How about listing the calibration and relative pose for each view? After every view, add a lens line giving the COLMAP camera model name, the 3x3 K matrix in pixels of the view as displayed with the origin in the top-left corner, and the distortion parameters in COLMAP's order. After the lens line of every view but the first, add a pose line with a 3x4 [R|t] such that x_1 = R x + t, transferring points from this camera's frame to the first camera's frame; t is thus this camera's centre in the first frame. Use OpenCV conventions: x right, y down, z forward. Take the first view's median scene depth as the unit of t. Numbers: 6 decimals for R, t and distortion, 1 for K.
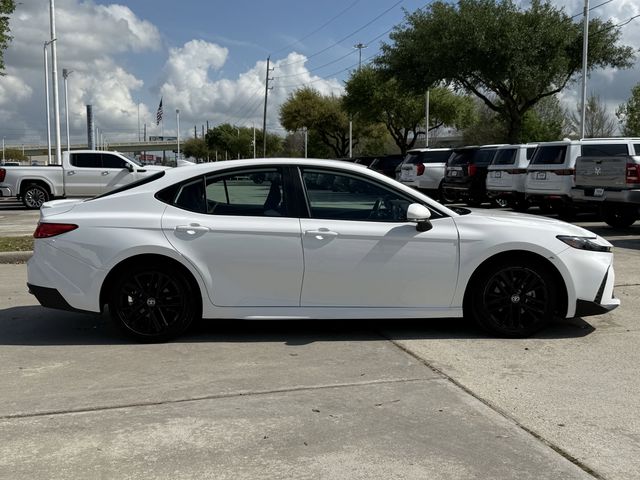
lens RADIAL K [[679.7, 0, 320.0], [0, 679.7, 240.0], [0, 0, 1]] dist [0.164904, -0.336089]
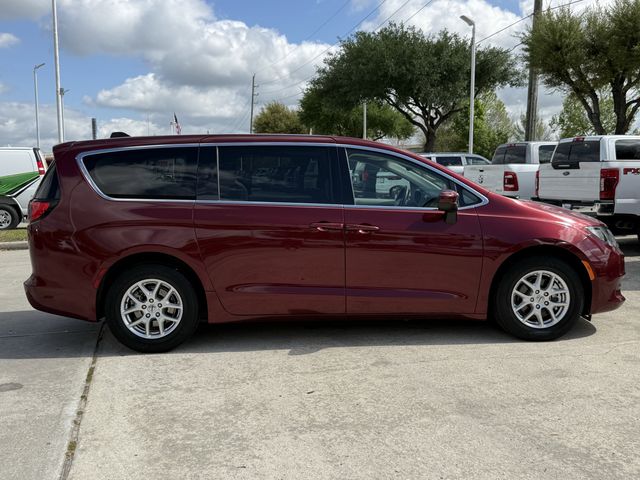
lens RADIAL K [[679.7, 0, 320.0], [0, 679.7, 240.0], [0, 0, 1]] dist [0.164904, -0.336089]
pose [[0.997236, 0.009153, -0.073734, 0.191016], [-0.009542, 0.999942, -0.004934, 0.014118], [0.073685, 0.005624, 0.997266, -0.168838]]
